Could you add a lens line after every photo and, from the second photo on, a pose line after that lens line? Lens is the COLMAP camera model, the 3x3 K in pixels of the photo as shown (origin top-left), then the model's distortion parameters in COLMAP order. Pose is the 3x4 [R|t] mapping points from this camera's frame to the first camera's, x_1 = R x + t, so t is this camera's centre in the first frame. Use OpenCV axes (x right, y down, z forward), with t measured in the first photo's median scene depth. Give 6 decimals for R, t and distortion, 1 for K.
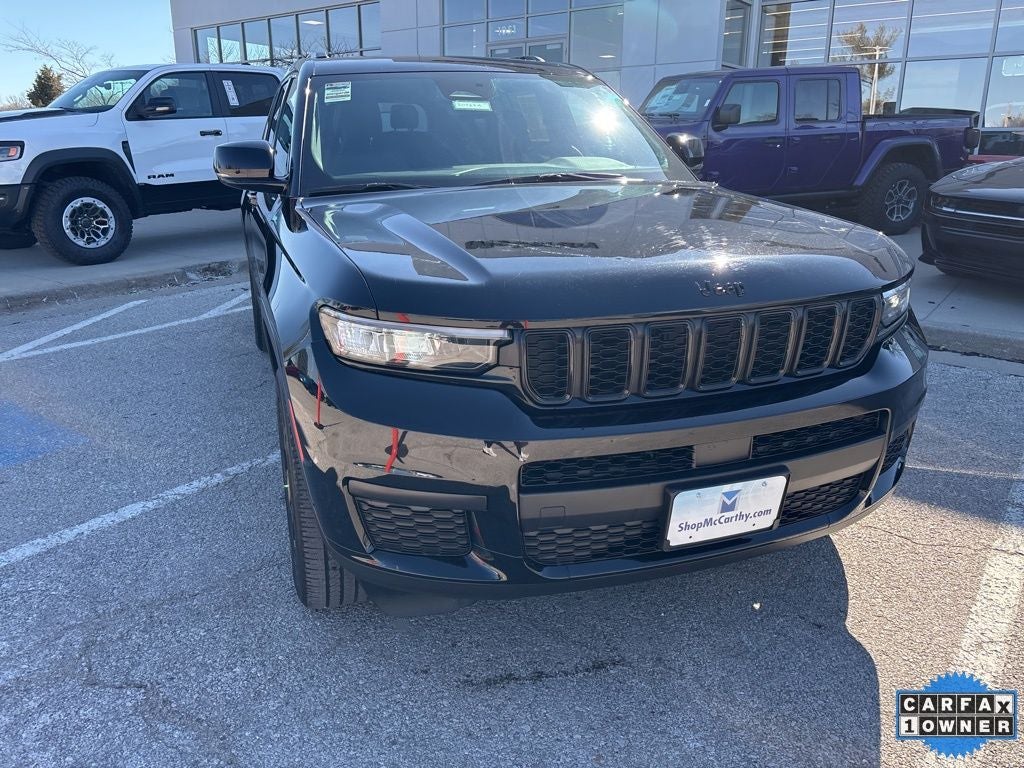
lens RADIAL K [[765.6, 0, 508.5], [0, 765.6, 385.1], [0, 0, 1]] dist [0.049050, -0.054582]
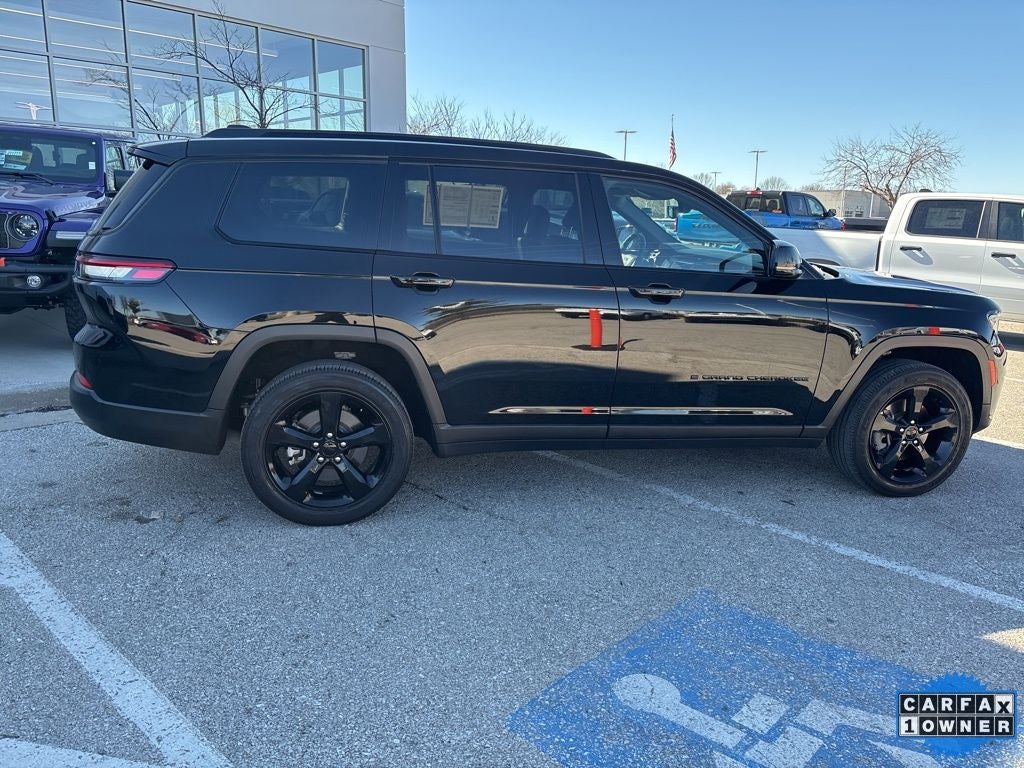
lens RADIAL K [[765.6, 0, 508.5], [0, 765.6, 385.1], [0, 0, 1]] dist [0.049050, -0.054582]
pose [[0.133385, -0.231807, 0.963573, -1.629160], [0.271242, 0.943678, 0.189474, -0.444702], [-0.953224, 0.236089, 0.188748, 1.197597]]
